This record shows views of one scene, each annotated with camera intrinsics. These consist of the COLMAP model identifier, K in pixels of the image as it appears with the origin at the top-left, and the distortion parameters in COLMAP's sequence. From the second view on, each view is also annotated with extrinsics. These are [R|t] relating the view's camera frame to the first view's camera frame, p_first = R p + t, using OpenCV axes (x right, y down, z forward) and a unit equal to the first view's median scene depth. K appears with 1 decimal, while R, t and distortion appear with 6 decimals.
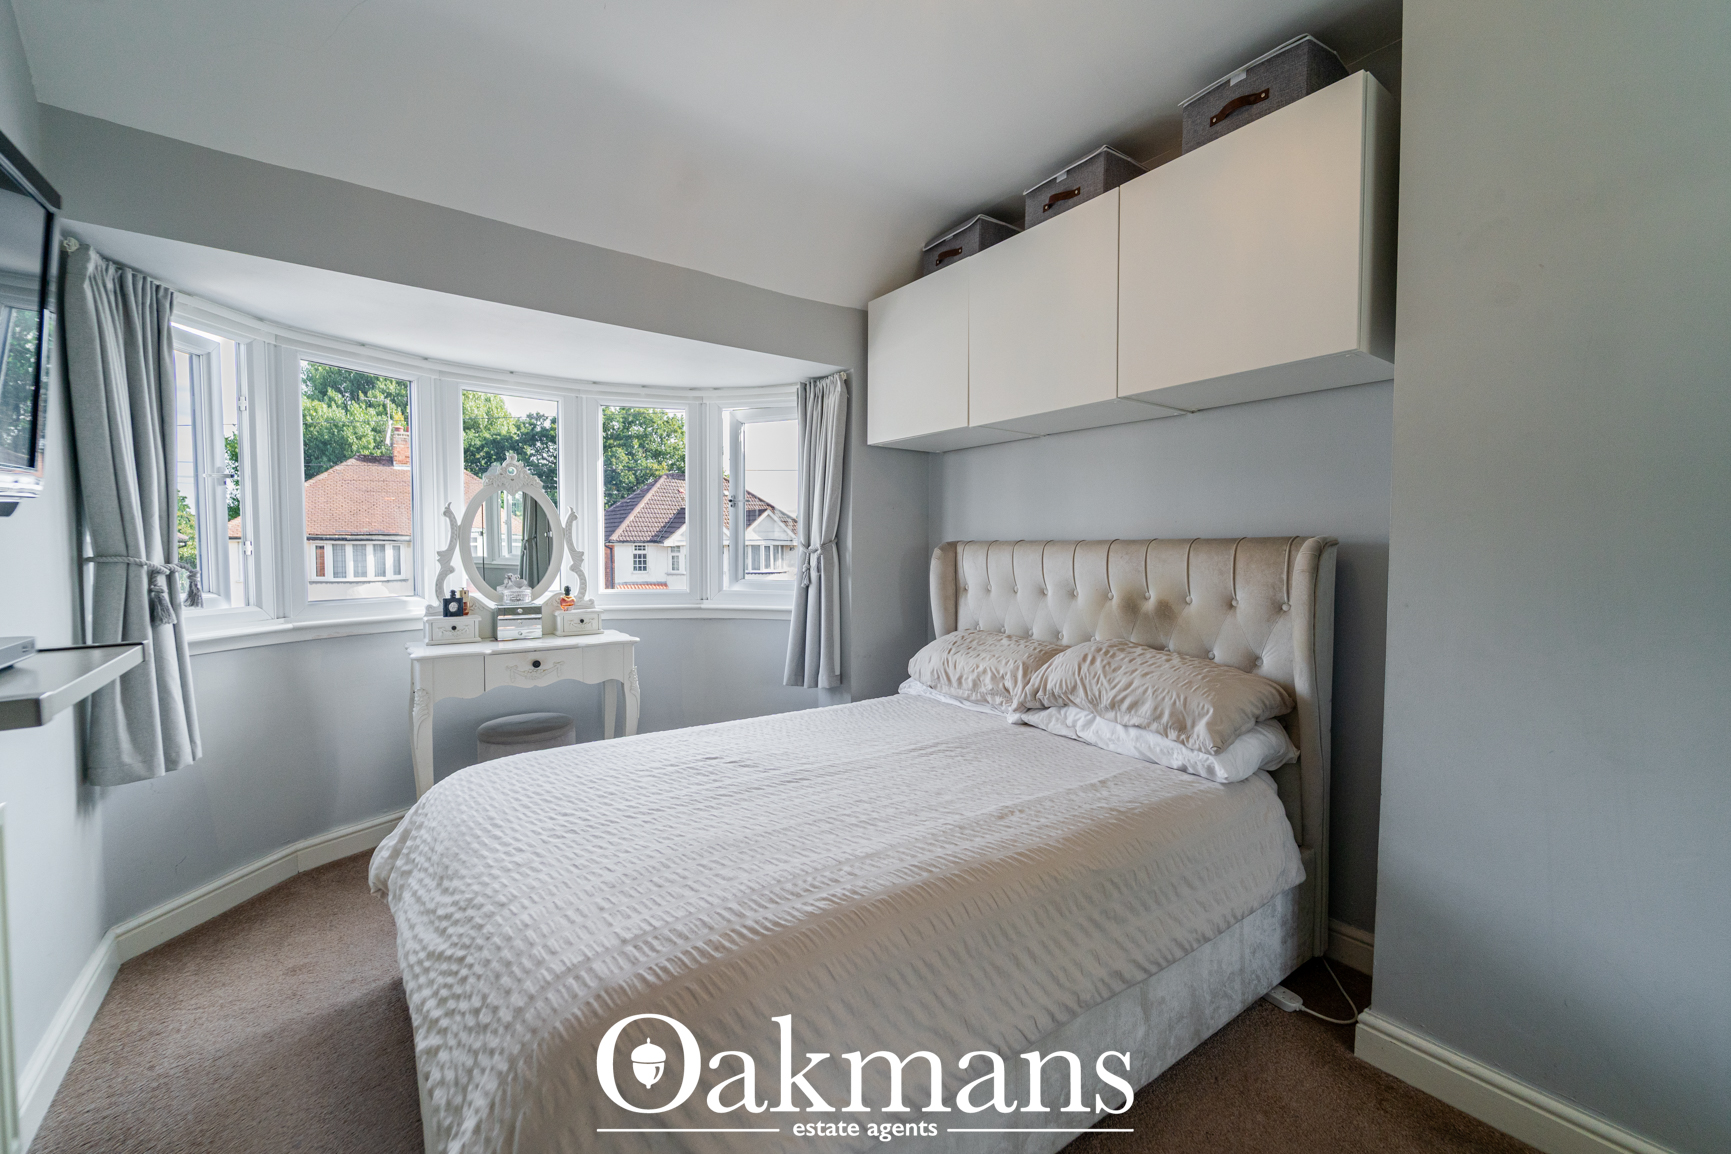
lens RADIAL K [[712.5, 0, 882.3], [0, 712.5, 576.4], [0, 0, 1]] dist [0.003155, -0.000134]
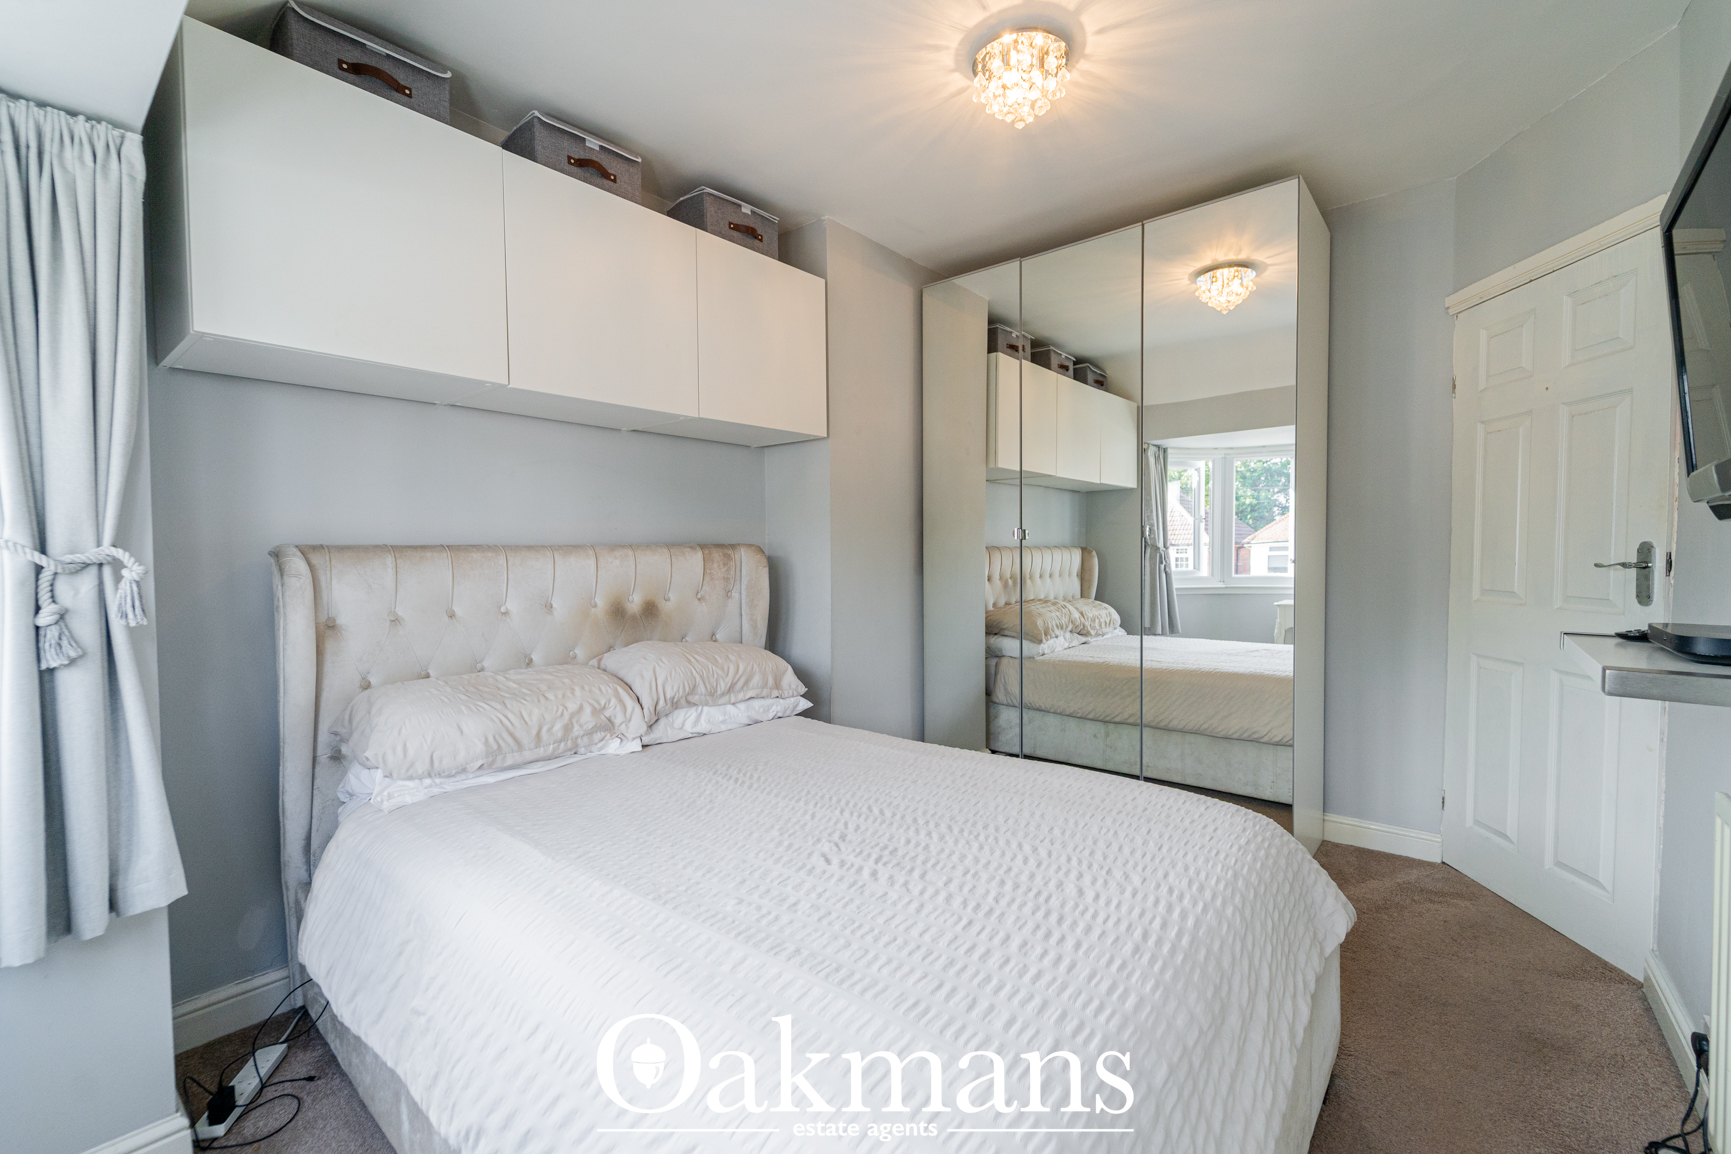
lens RADIAL K [[712.5, 0, 881.2], [0, 712.5, 576.4], [0, 0, 1]] dist [0.003155, -0.000134]
pose [[-0.239676, -0.031904, 0.970328, -0.775937], [0.048466, 0.997821, 0.044780, -0.037127], [-0.969642, 0.057761, -0.237608, 0.940265]]
